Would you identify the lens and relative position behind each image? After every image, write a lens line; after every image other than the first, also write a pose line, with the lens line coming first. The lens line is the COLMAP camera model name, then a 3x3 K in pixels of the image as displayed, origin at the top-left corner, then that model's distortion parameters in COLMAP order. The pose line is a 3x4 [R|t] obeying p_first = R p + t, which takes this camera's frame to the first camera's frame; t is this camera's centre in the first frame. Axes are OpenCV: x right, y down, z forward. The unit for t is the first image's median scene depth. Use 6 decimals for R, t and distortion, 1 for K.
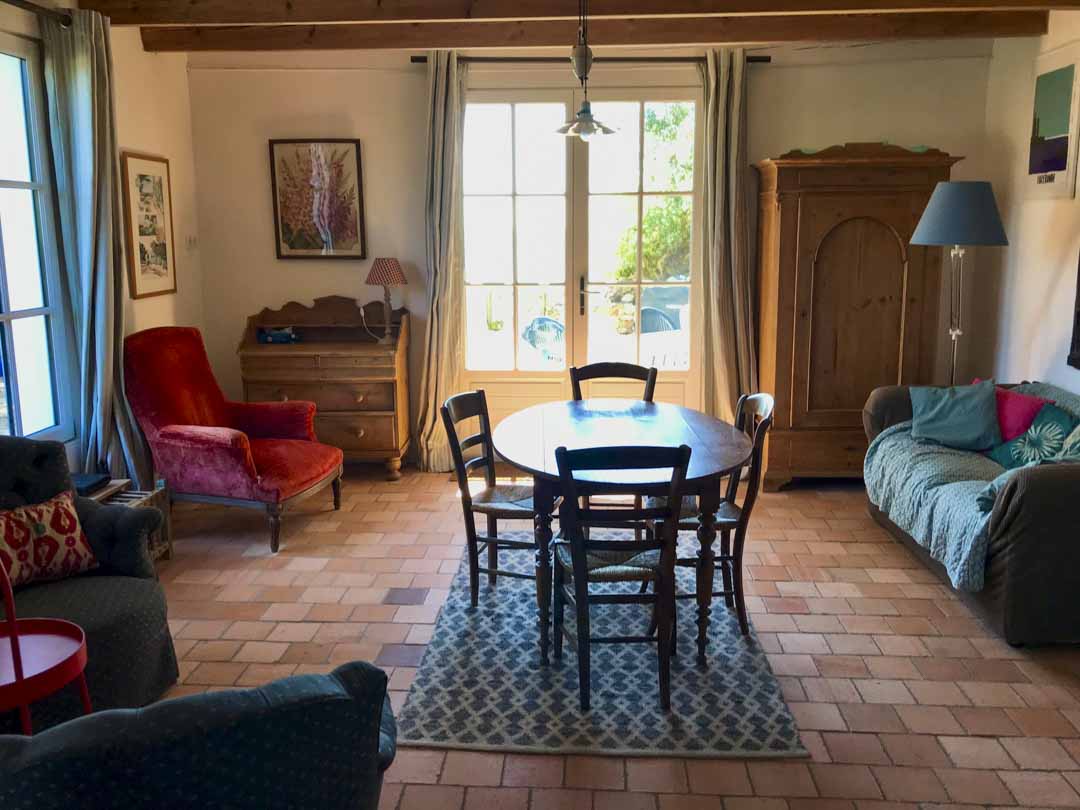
lens RADIAL K [[905.8, 0, 541.2], [0, 905.8, 406.2], [0, 0, 1]] dist [0.008131, 0.021127]
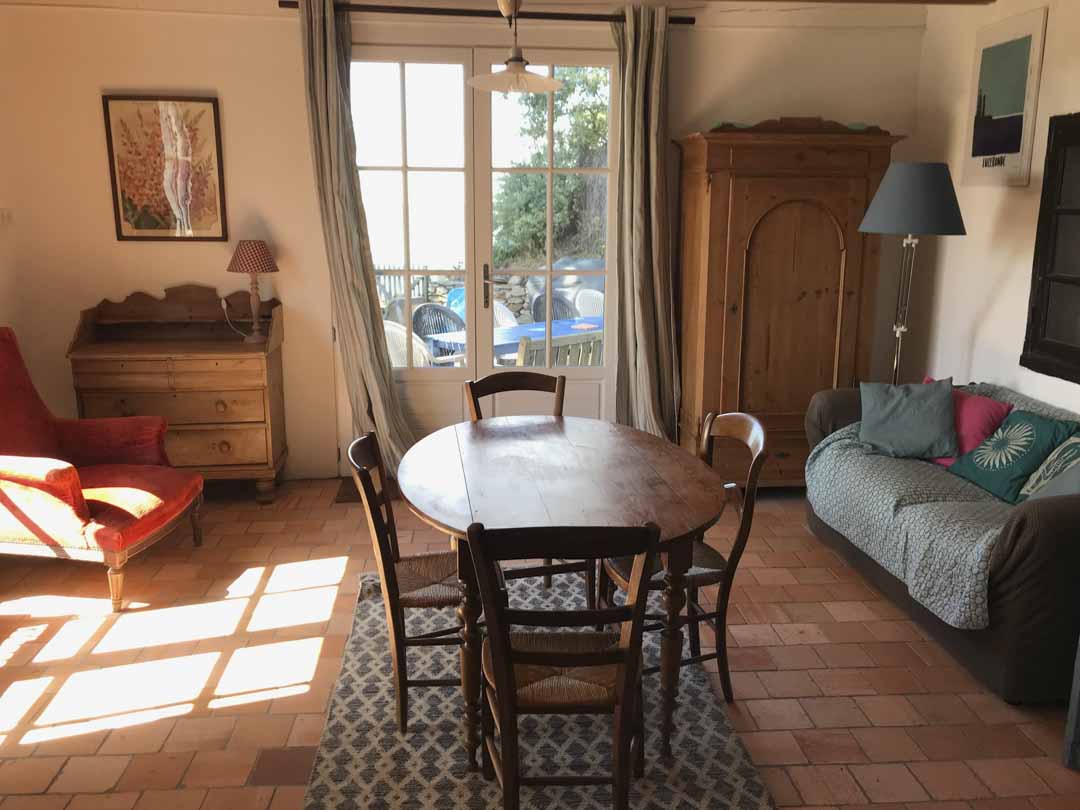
lens RADIAL K [[905.8, 0, 530.5], [0, 905.8, 396.6], [0, 0, 1]] dist [0.008131, 0.021127]
pose [[0.991775, -0.014115, 0.127210, -0.027374], [0.012327, 0.999814, 0.014832, -0.032048], [-0.127396, -0.013141, 0.991765, 0.145368]]
